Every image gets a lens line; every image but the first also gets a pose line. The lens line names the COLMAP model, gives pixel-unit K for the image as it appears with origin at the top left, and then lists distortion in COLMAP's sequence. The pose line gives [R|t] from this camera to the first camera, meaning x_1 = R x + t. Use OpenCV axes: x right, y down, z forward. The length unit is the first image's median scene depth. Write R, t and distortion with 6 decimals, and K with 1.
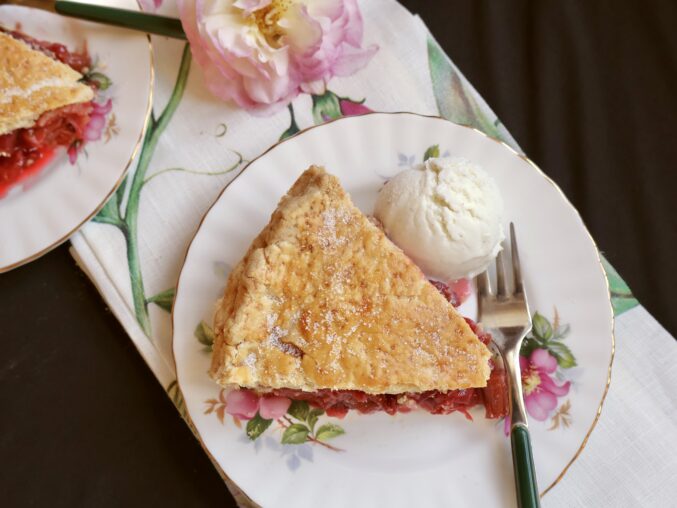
lens RADIAL K [[670.0, 0, 338.5], [0, 670.0, 254.0], [0, 0, 1]] dist [0.039456, 0.002467]
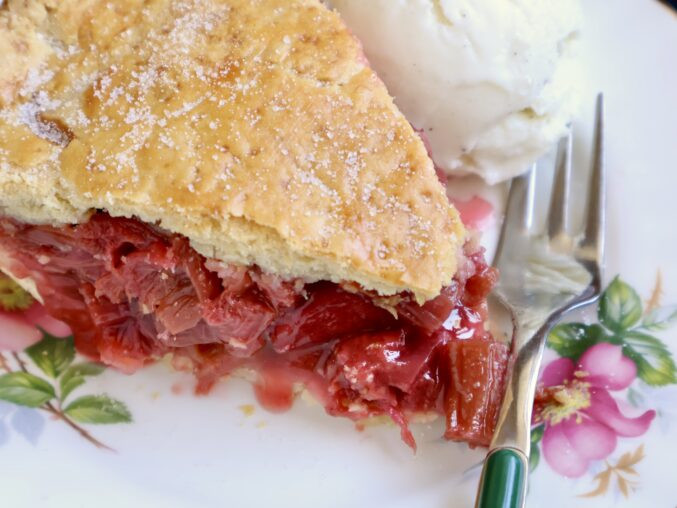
lens RADIAL K [[1391.6, 0, 338.5], [0, 1391.6, 254.0], [0, 0, 1]] dist [0.027033, -0.114960]
pose [[0.964724, 0.213290, -0.154321, 0.285457], [-0.255207, 0.901585, -0.349305, 0.498351], [0.064630, 0.376366, 0.924214, 0.135970]]
